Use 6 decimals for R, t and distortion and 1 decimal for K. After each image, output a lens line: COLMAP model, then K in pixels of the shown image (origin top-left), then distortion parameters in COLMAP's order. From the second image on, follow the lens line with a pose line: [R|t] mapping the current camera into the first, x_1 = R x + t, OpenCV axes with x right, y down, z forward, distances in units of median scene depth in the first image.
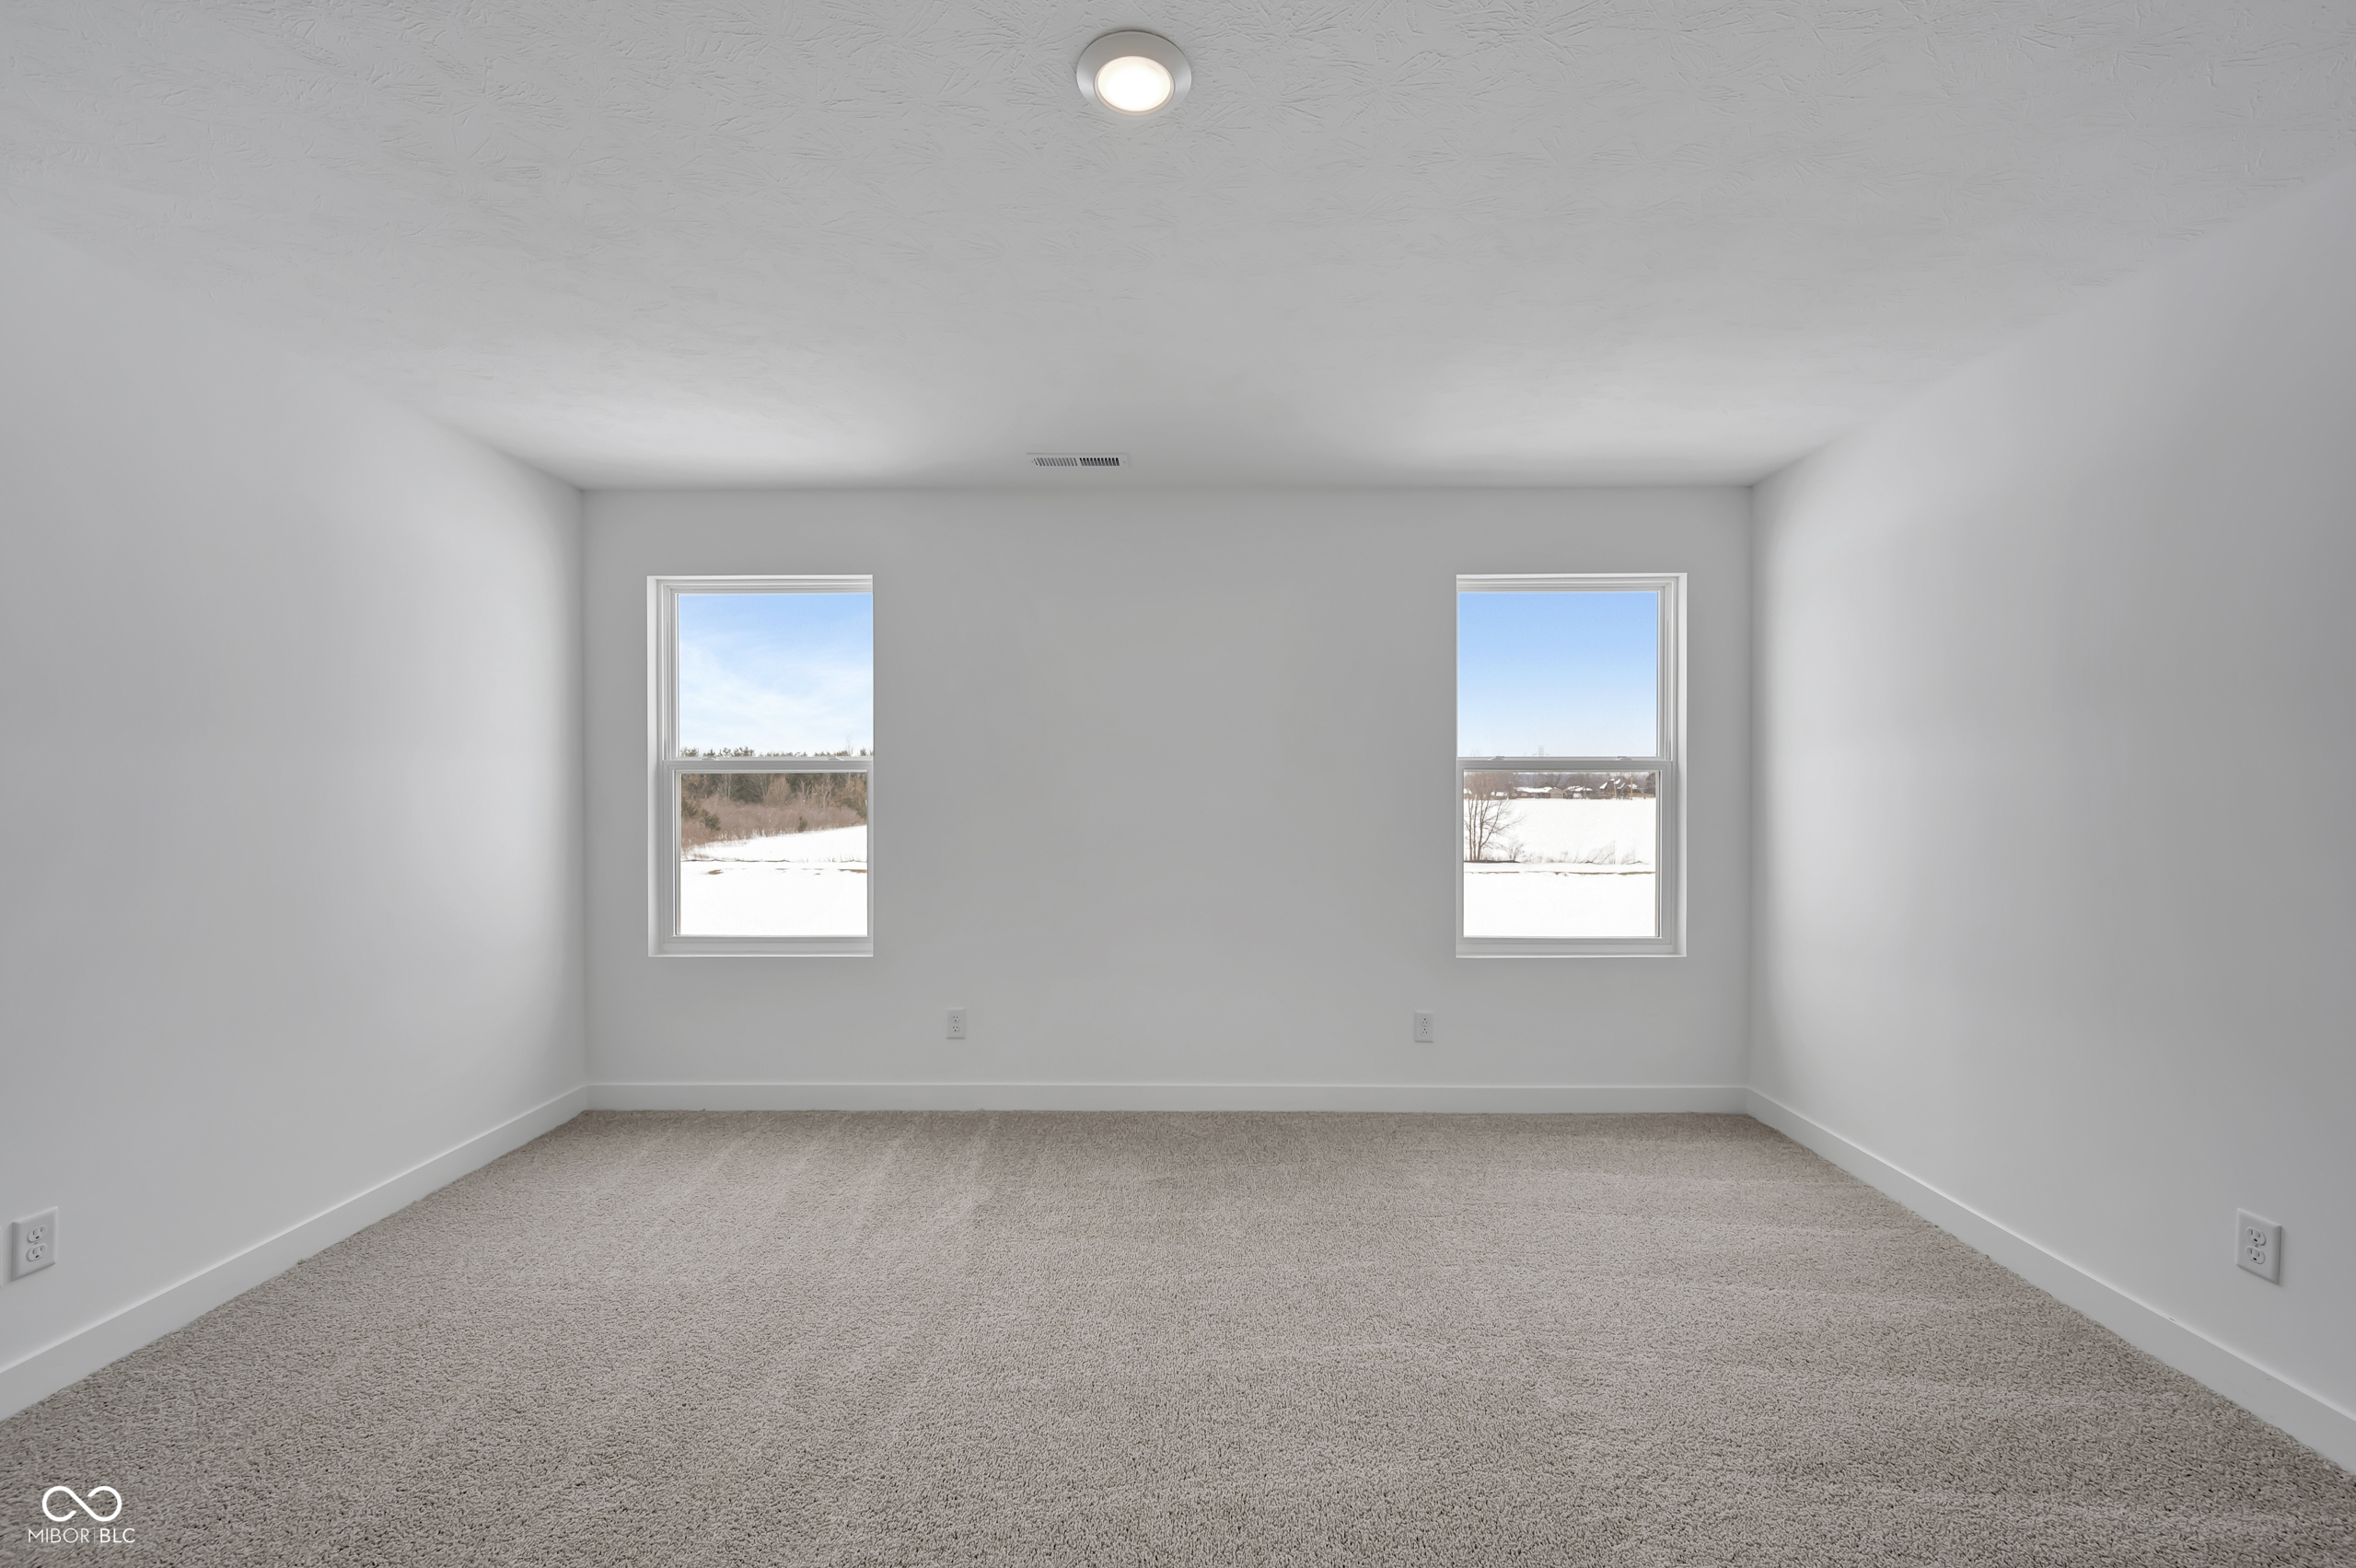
lens RADIAL K [[926.7, 0, 1246.2], [0, 926.7, 793.9], [0, 0, 1]] dist [-0.004807, 0.001285]
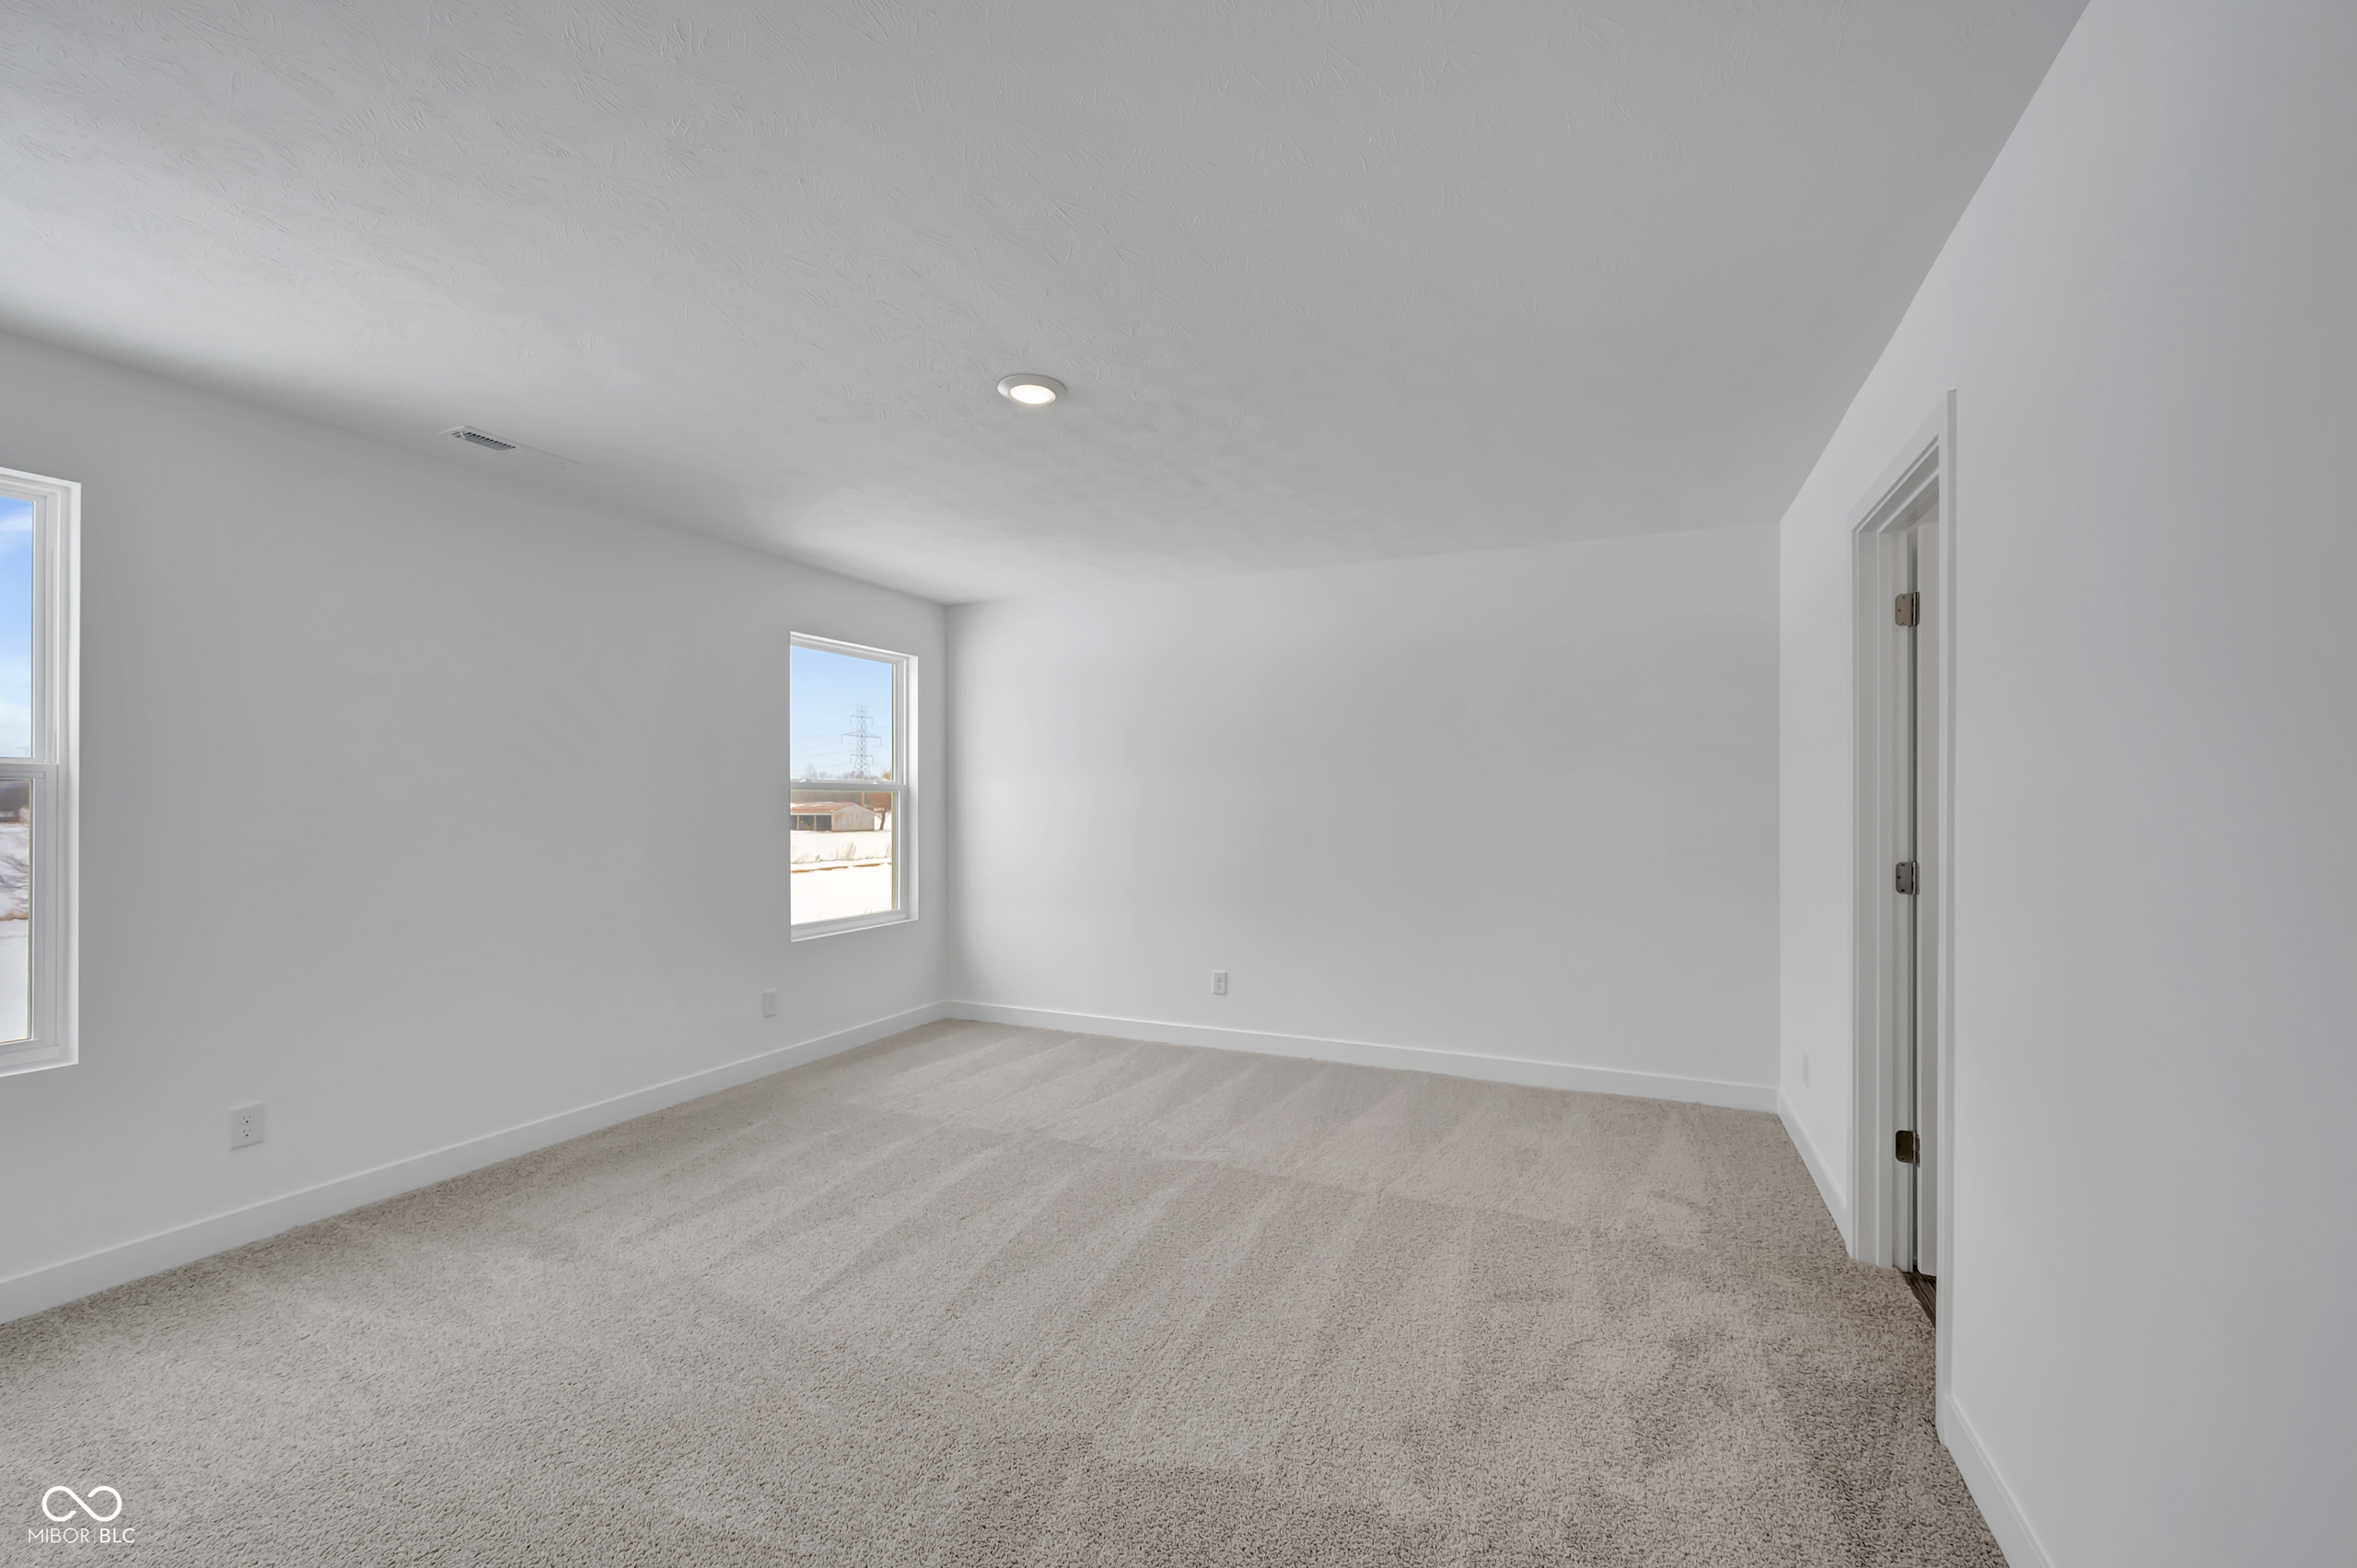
lens RADIAL K [[927.0, 0, 1180.2], [0, 927.0, 794.9], [0, 0, 1]] dist [-0.004807, 0.001285]
pose [[0.412906, 0.007736, 0.910741, -0.724750], [0.009973, 0.999866, -0.013014, 0.002893], [-0.910719, 0.014456, 0.412773, 0.019954]]
